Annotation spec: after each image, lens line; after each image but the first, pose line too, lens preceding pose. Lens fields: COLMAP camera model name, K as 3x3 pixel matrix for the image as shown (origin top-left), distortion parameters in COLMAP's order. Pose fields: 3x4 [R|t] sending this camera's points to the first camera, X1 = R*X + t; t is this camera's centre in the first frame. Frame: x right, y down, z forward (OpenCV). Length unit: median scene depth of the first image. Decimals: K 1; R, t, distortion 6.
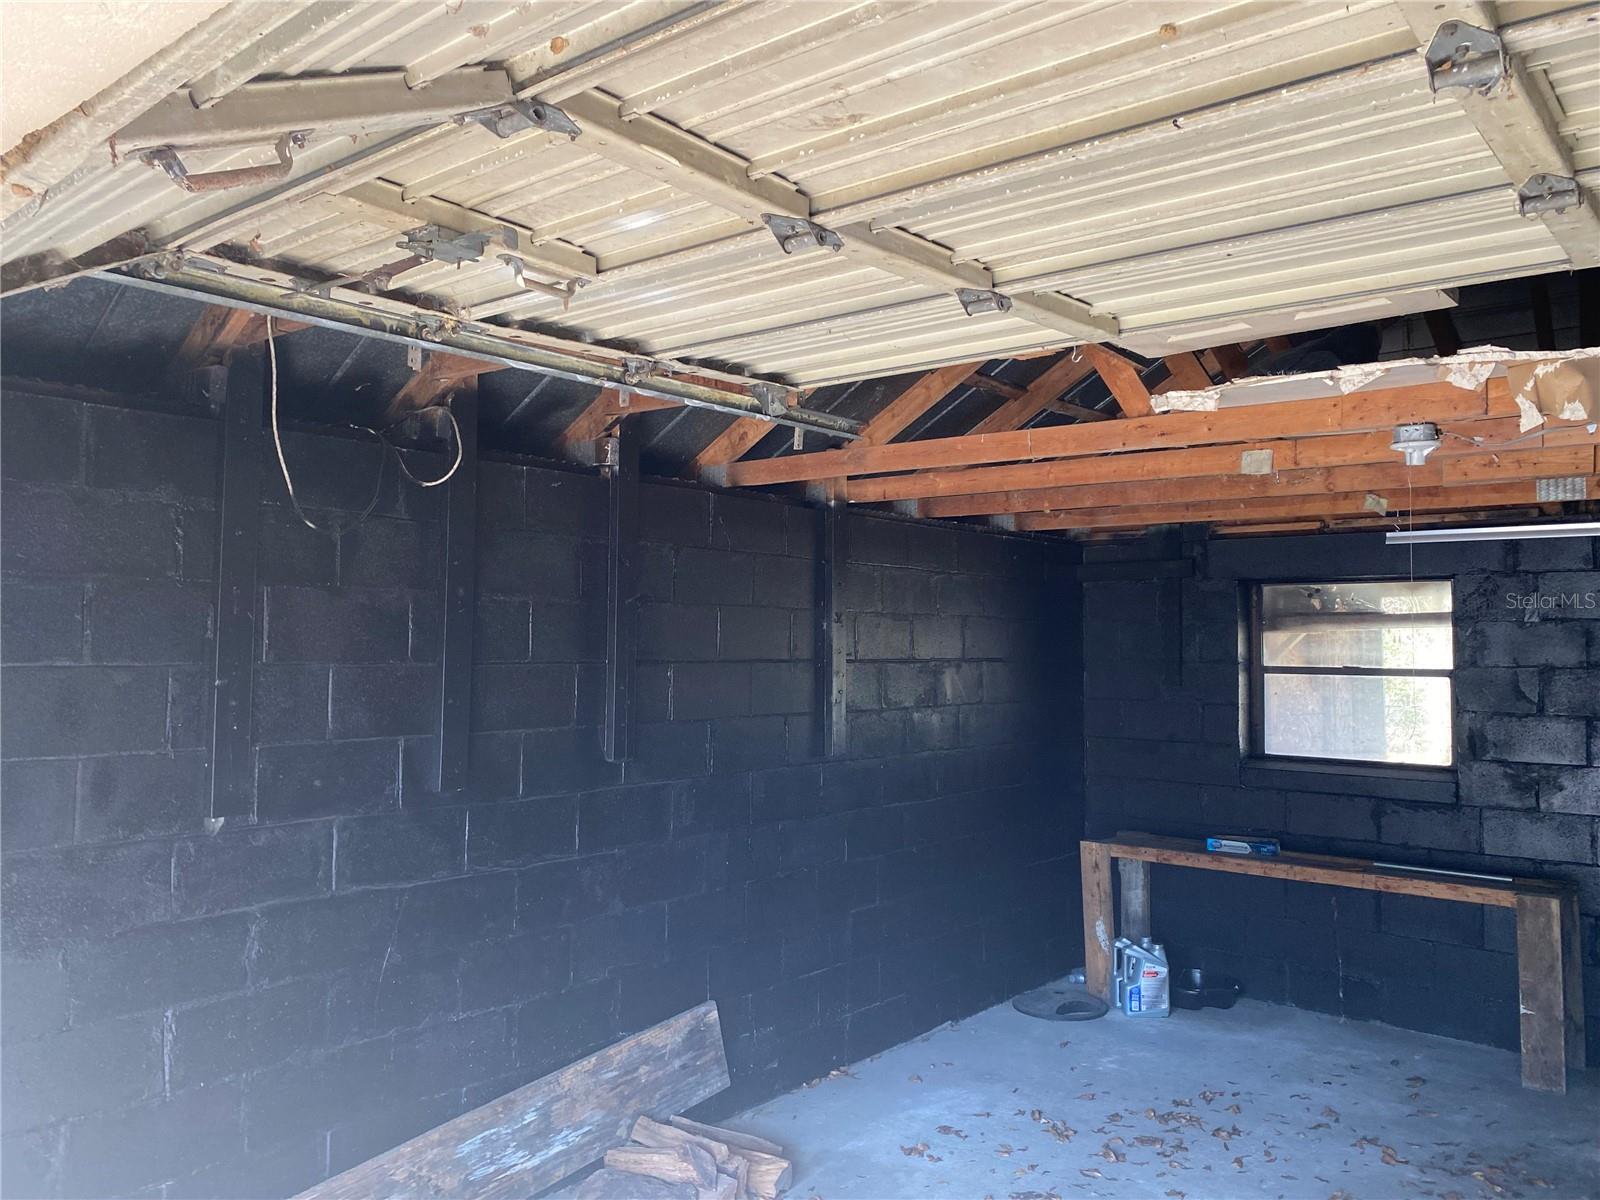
lens RADIAL K [[1214.0, 0, 791.3], [0, 1214.0, 582.8], [0, 0, 1]] dist [0.044369, -0.042145]
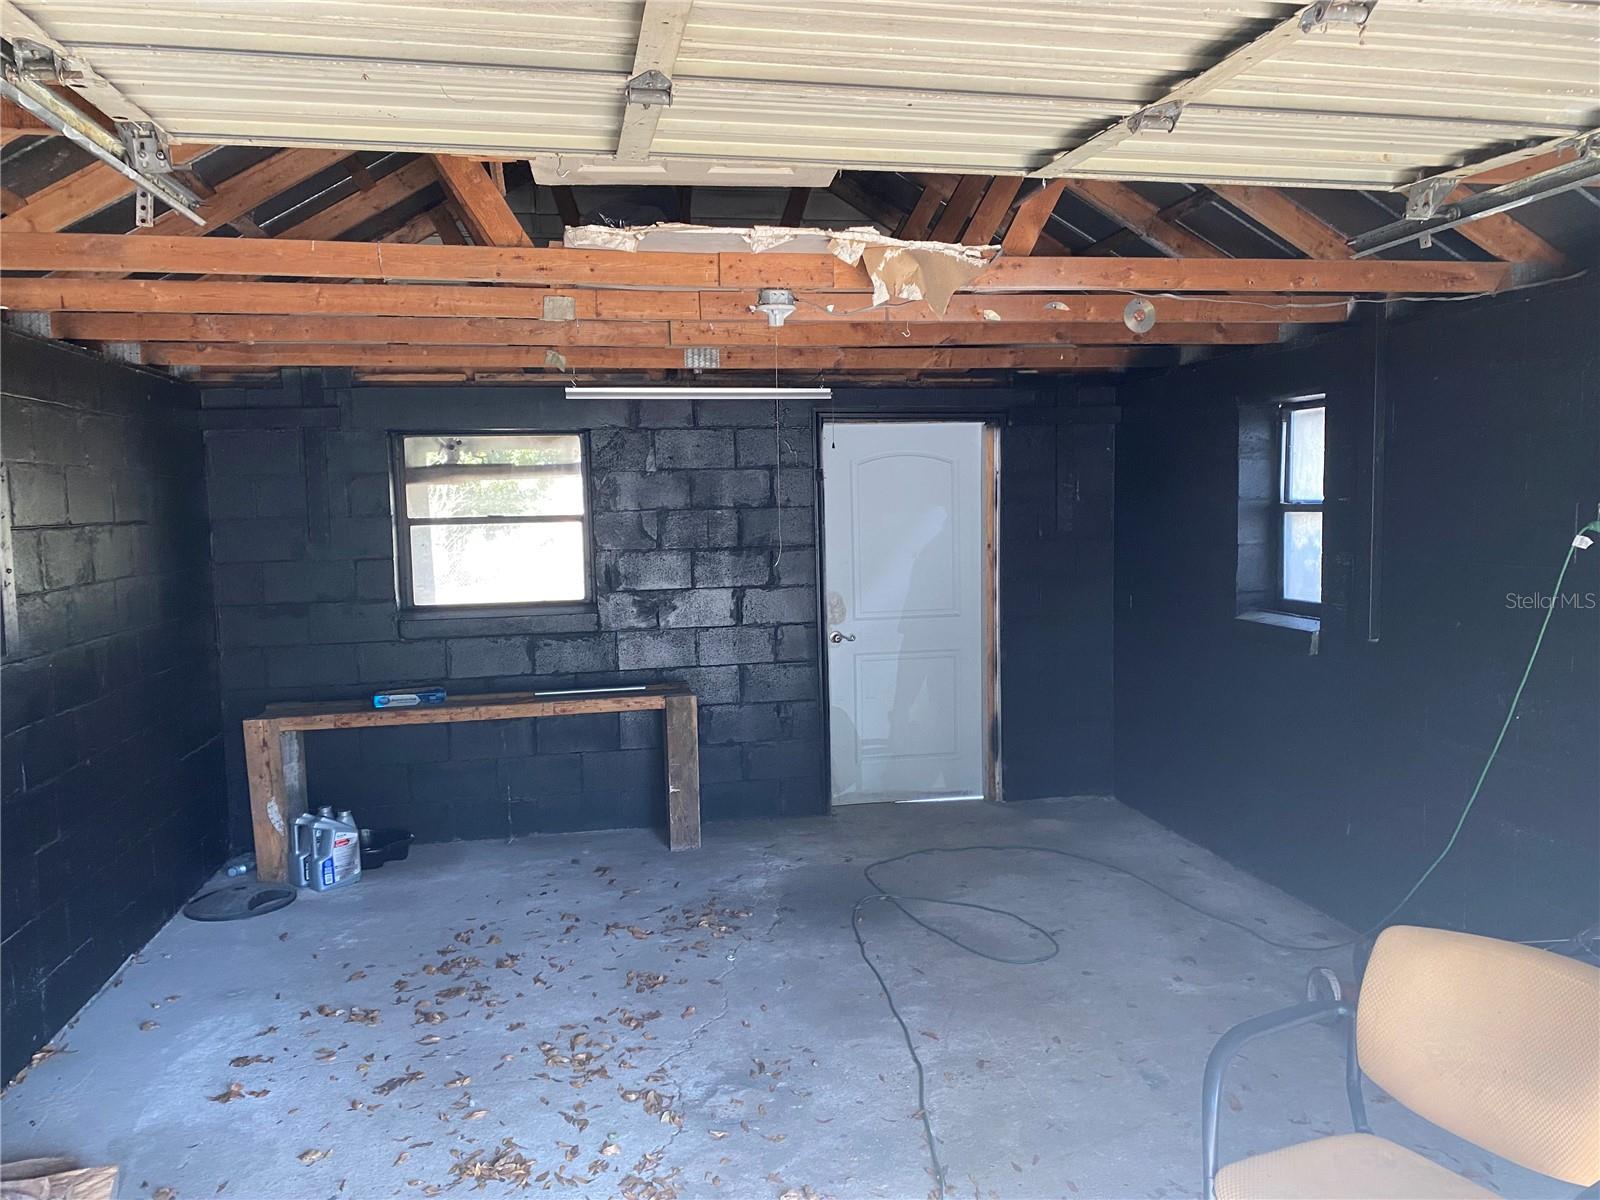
lens RADIAL K [[1214.0, 0, 799.8], [0, 1214.0, 597.9], [0, 0, 1]] dist [0.044369, -0.042145]
pose [[0.636258, -0.085704, 0.766702, -0.215563], [-0.011361, 0.992662, 0.120391, 0.010975], [-0.771393, -0.085310, 0.630615, 0.147856]]
